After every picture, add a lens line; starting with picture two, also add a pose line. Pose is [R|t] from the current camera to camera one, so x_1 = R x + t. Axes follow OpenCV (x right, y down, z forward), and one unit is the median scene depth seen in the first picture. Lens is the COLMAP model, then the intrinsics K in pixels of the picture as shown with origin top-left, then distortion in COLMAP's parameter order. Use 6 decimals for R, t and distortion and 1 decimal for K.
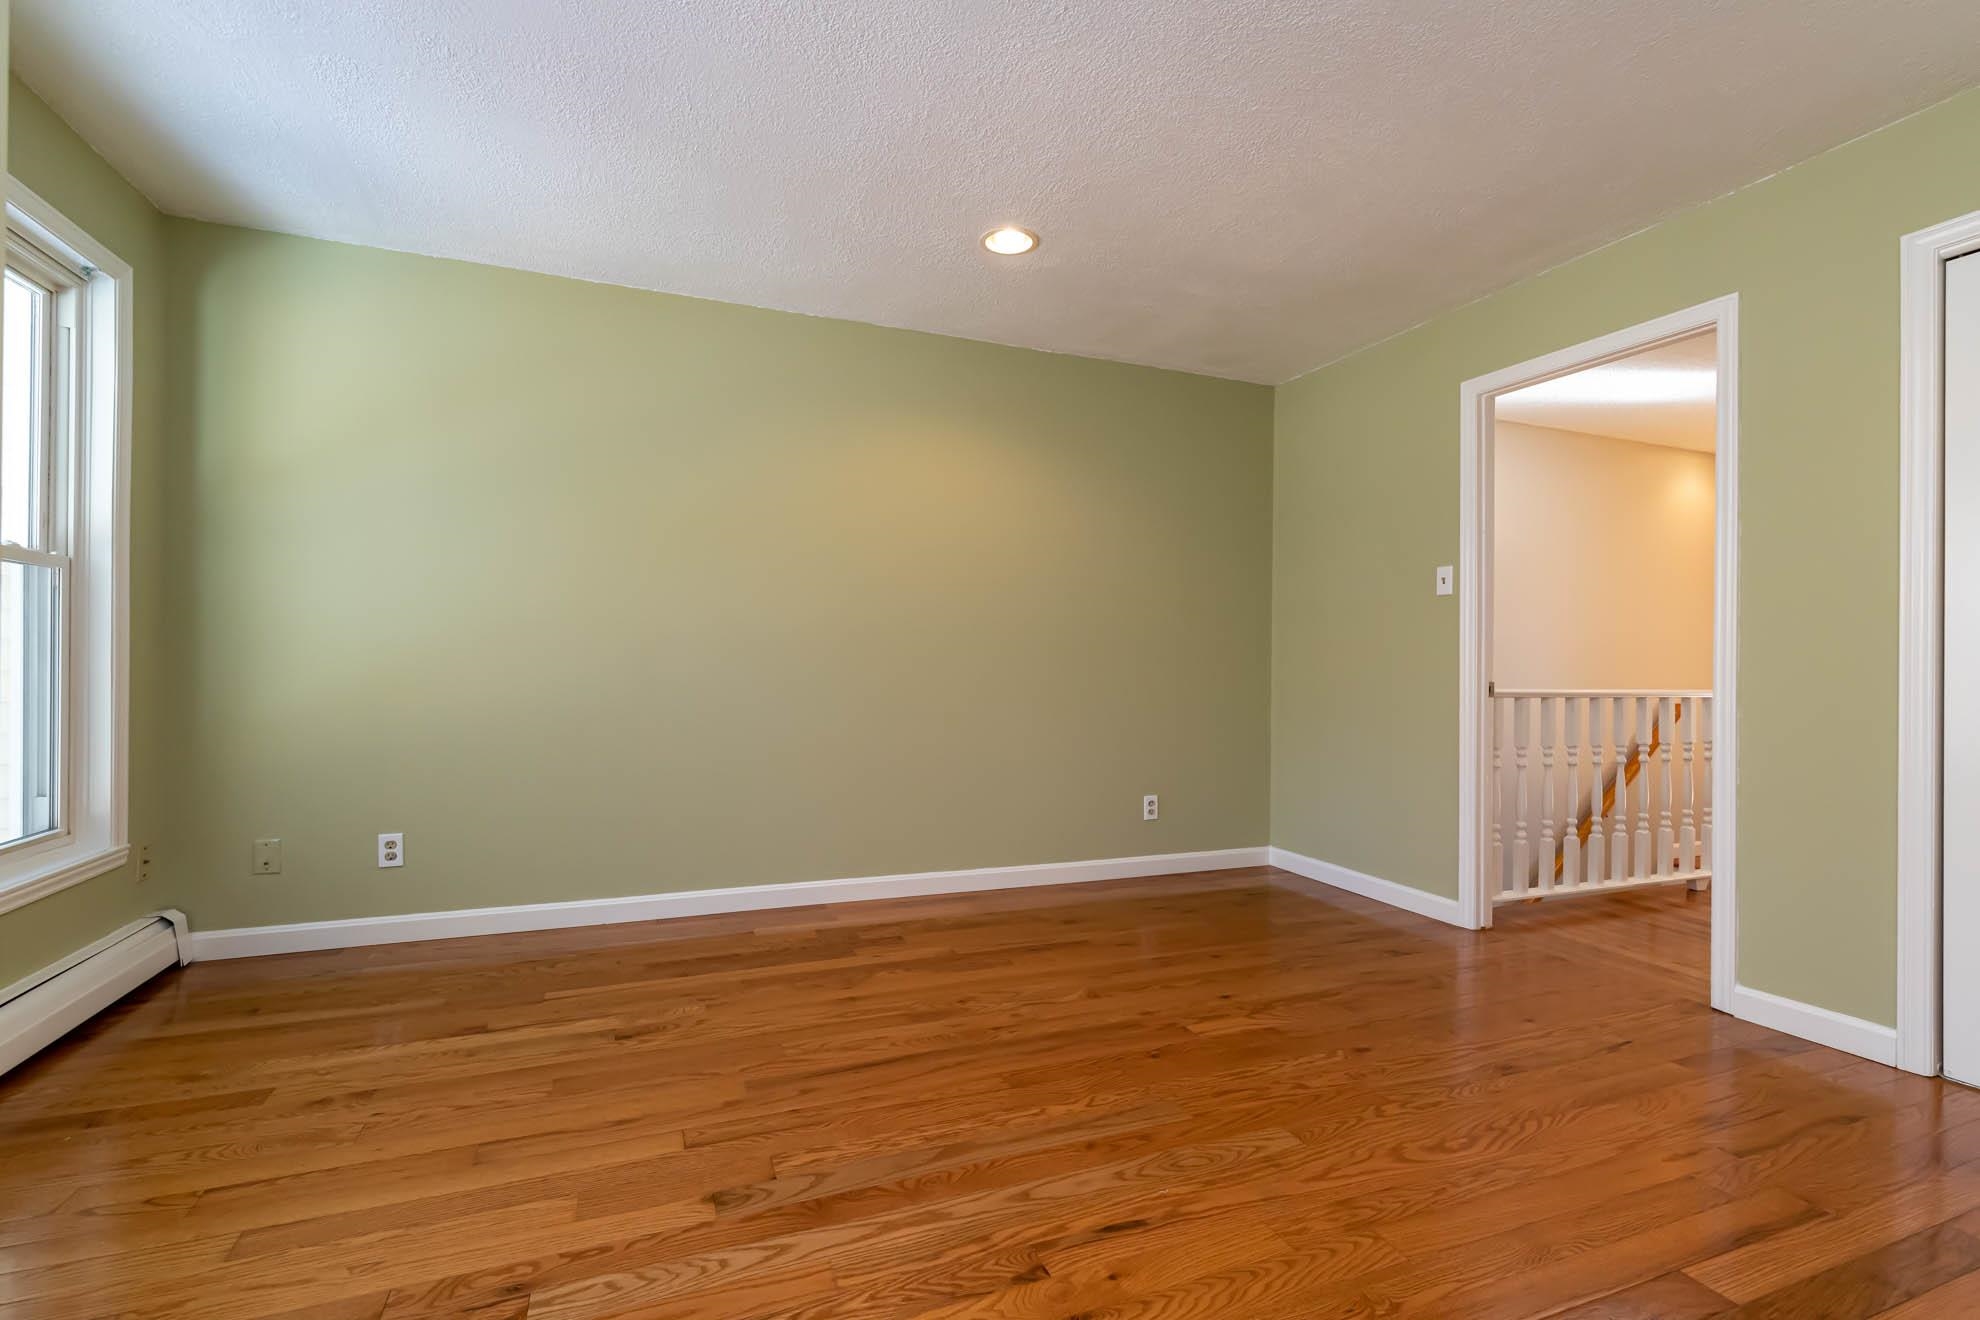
lens RADIAL K [[857.4, 0, 962.5], [0, 857.4, 673.6], [0, 0, 1]] dist [-0.001702, -0.000532]
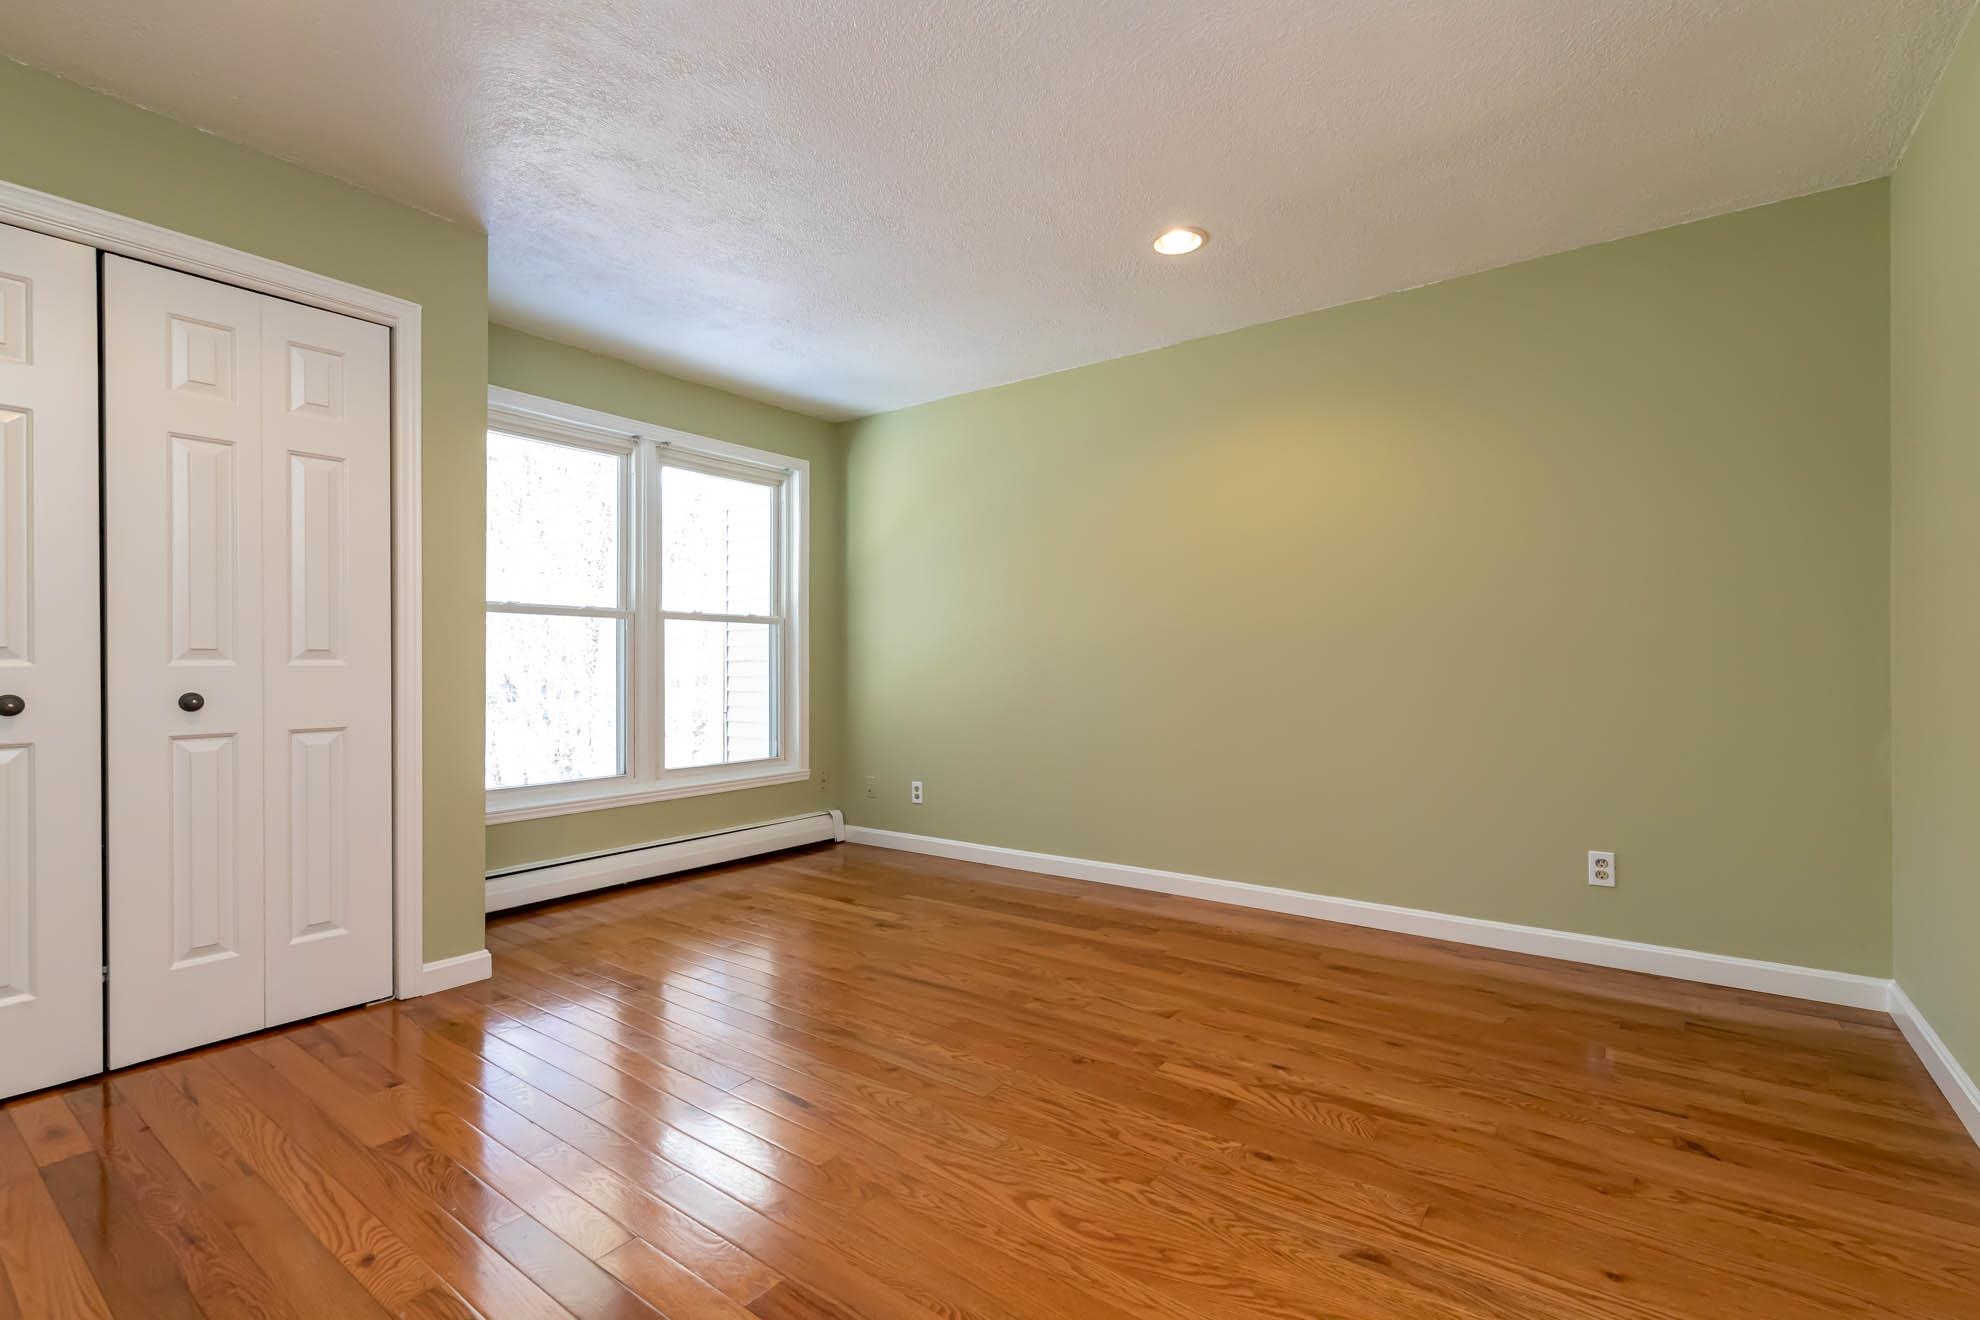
lens RADIAL K [[883.4, 0, 1011.6], [0, 883.4, 662.3], [0, 0, 1]] dist [-0.000208, 0.000890]
pose [[0.555052, -0.011800, -0.831732, 1.019162], [-0.000031, 0.999899, -0.014207, -0.007269], [0.831816, 0.007912, 0.554996, 0.346000]]
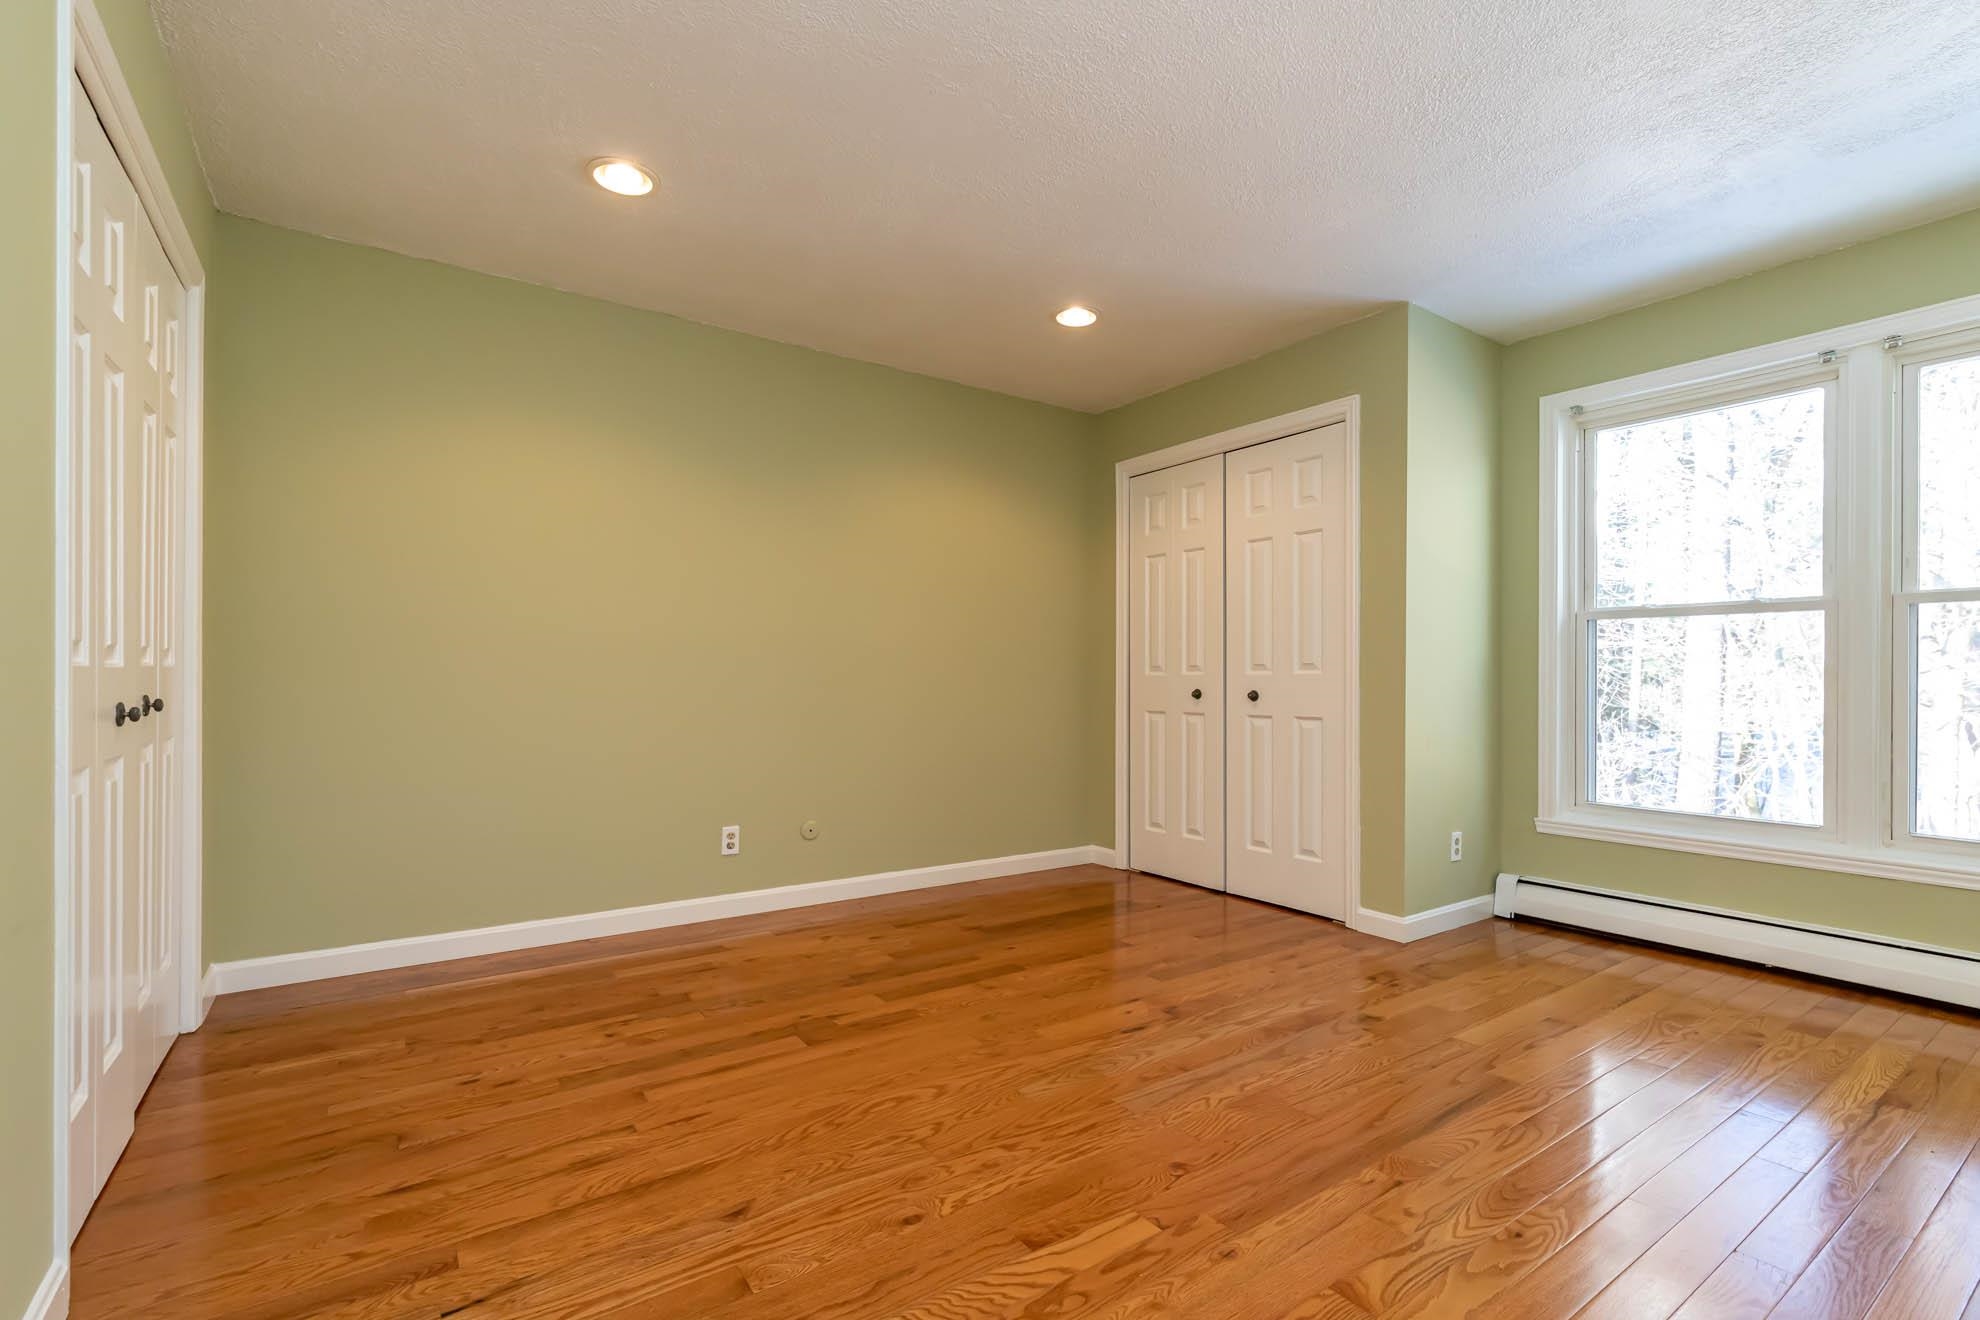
lens RADIAL K [[886.8, 0, 969.8], [0, 886.8, 688.6], [0, 0, 1]] dist [0.001248, -0.000204]
pose [[-0.970548, -0.011879, -0.240613, 0.599931], [-0.016639, 0.999704, 0.017758, -0.010890], [0.240331, 0.021239, -0.970459, 1.699918]]
